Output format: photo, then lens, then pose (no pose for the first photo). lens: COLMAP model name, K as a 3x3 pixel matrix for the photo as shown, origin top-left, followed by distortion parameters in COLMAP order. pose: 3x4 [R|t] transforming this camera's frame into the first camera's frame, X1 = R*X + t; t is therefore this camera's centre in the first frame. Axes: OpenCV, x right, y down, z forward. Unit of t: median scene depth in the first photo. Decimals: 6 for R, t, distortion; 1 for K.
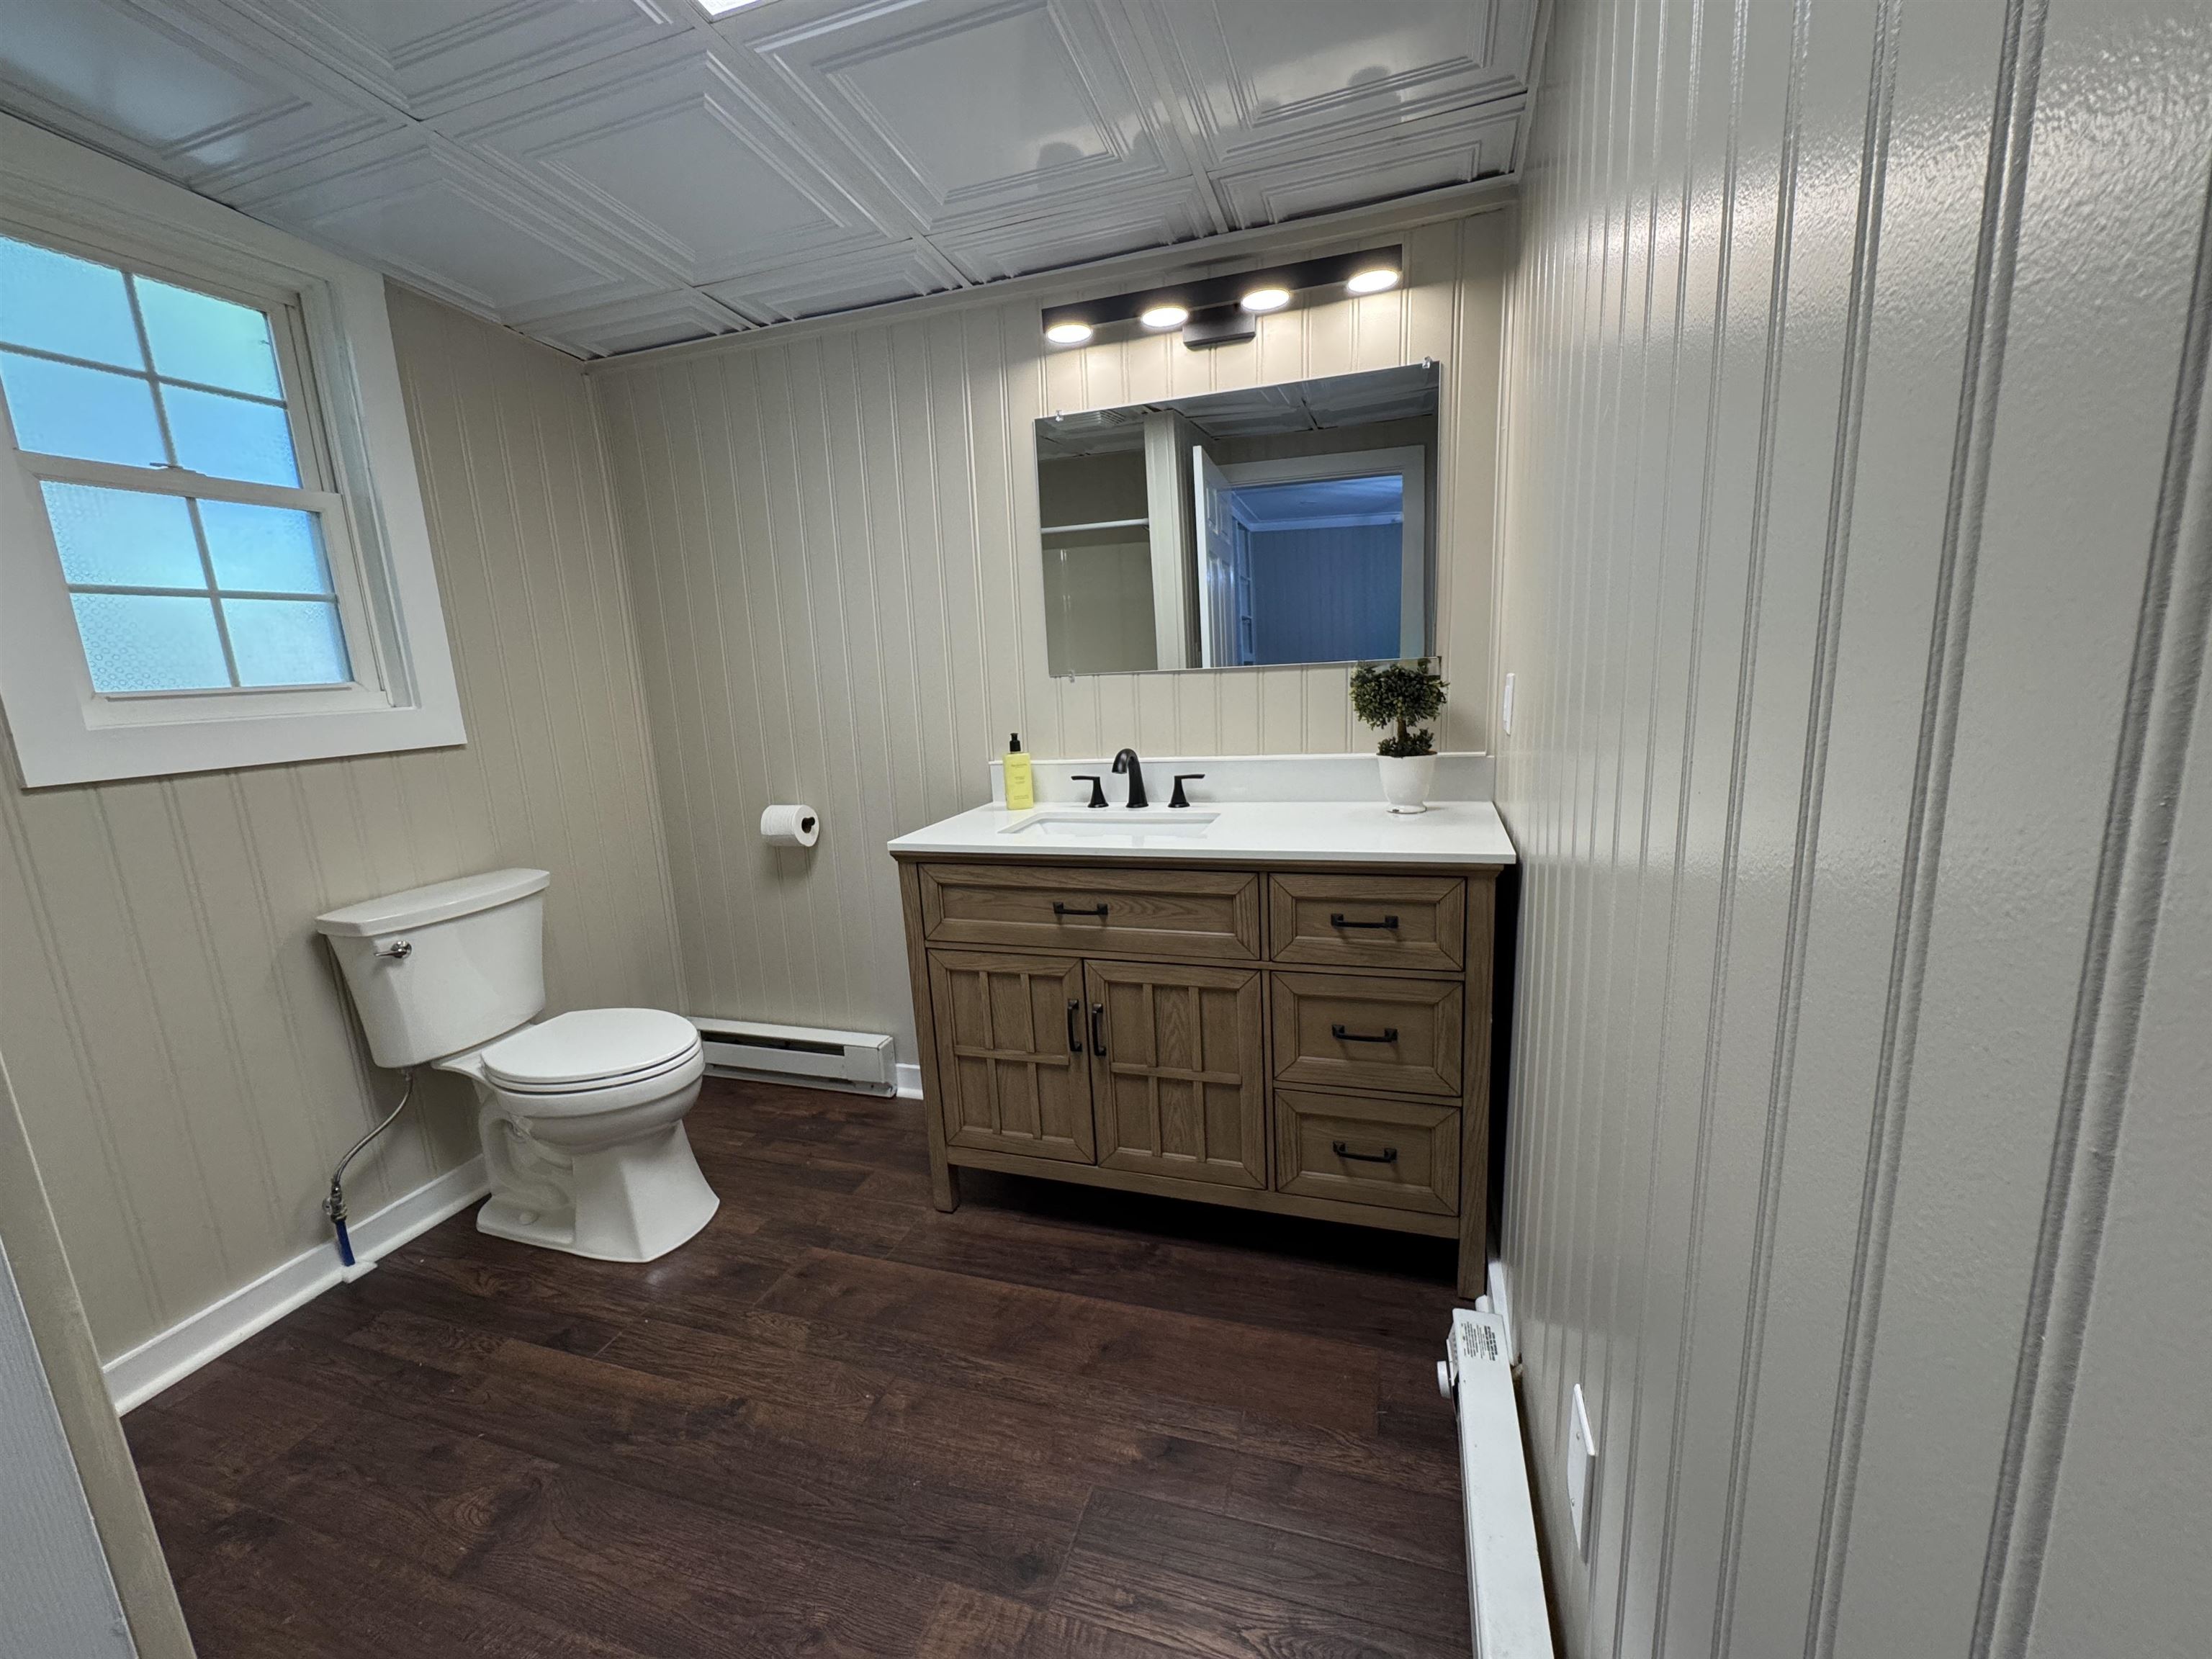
lens RADIAL K [[881.1, 0, 1106.0], [0, 881.1, 829.5], [0, 0, 1]] dist [-0.003627, 0.000010]
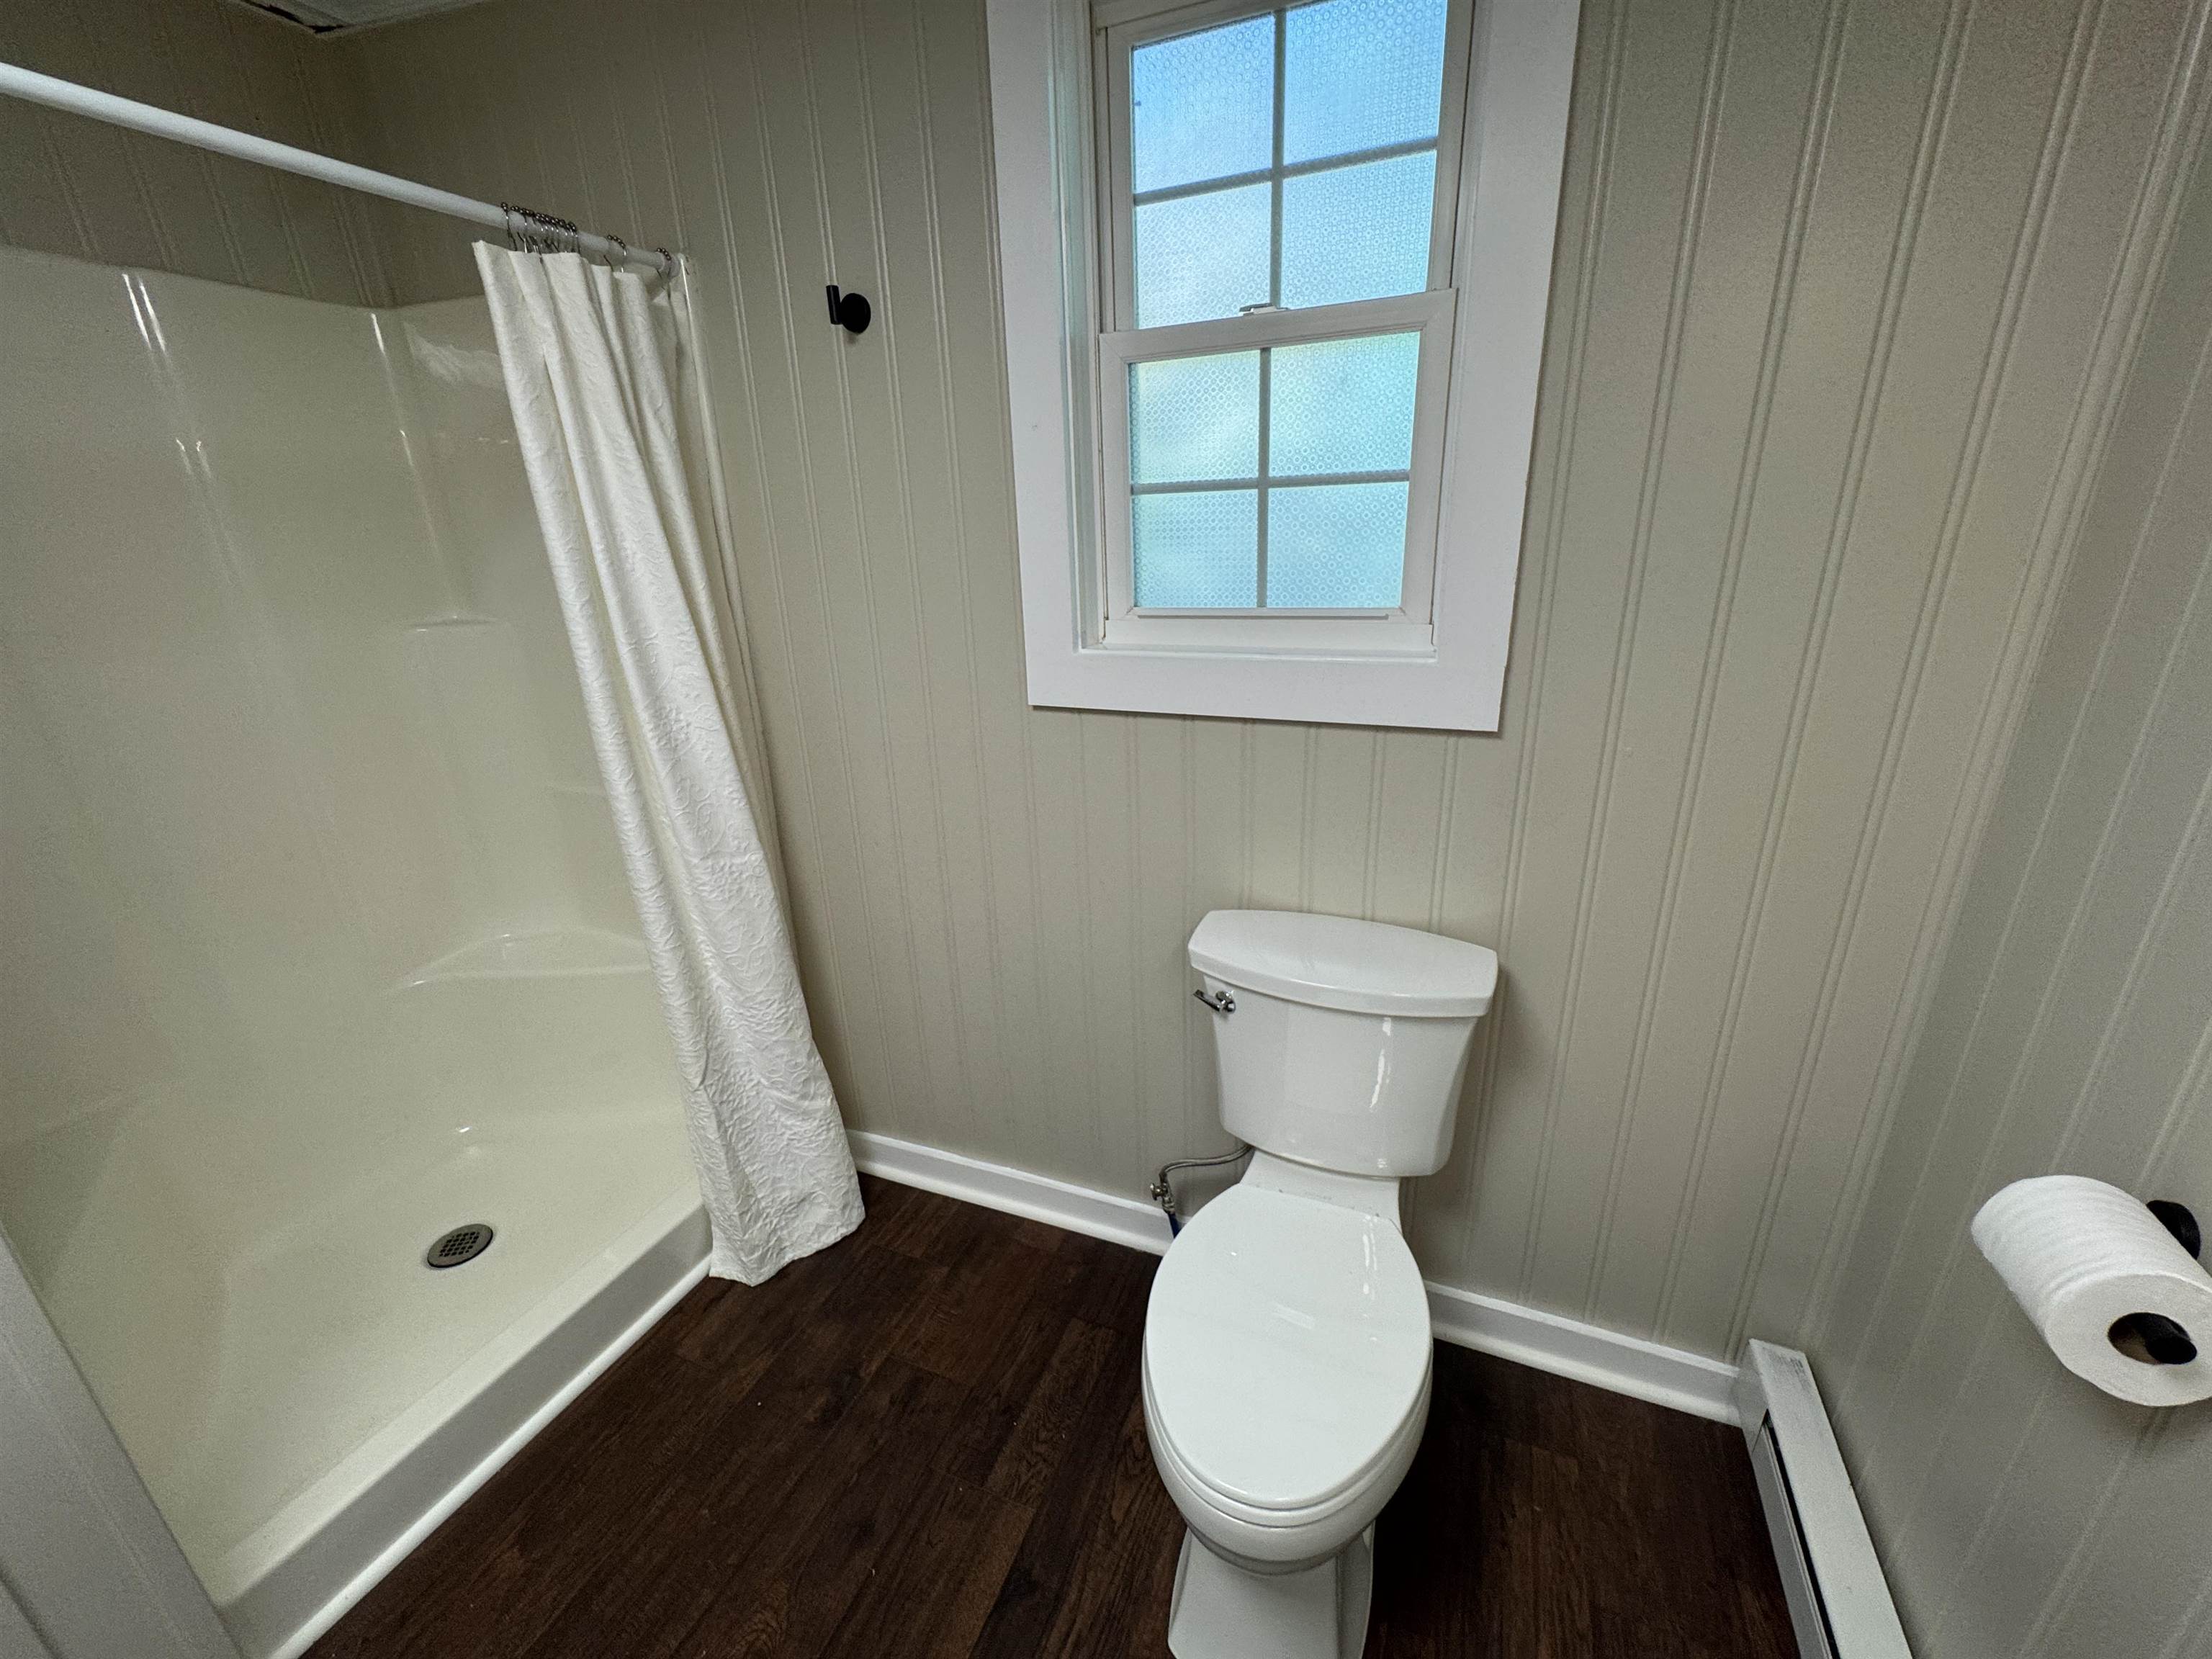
lens RADIAL K [[881.1, 0, 1106.0], [0, 881.1, 829.5], [0, 0, 1]] dist [-0.003627, 0.000010]
pose [[-0.081763, 0.379282, -0.921662, -0.180172], [-0.151103, 0.909351, 0.387620, -0.262173], [0.985131, 0.170959, -0.017041, 0.902631]]
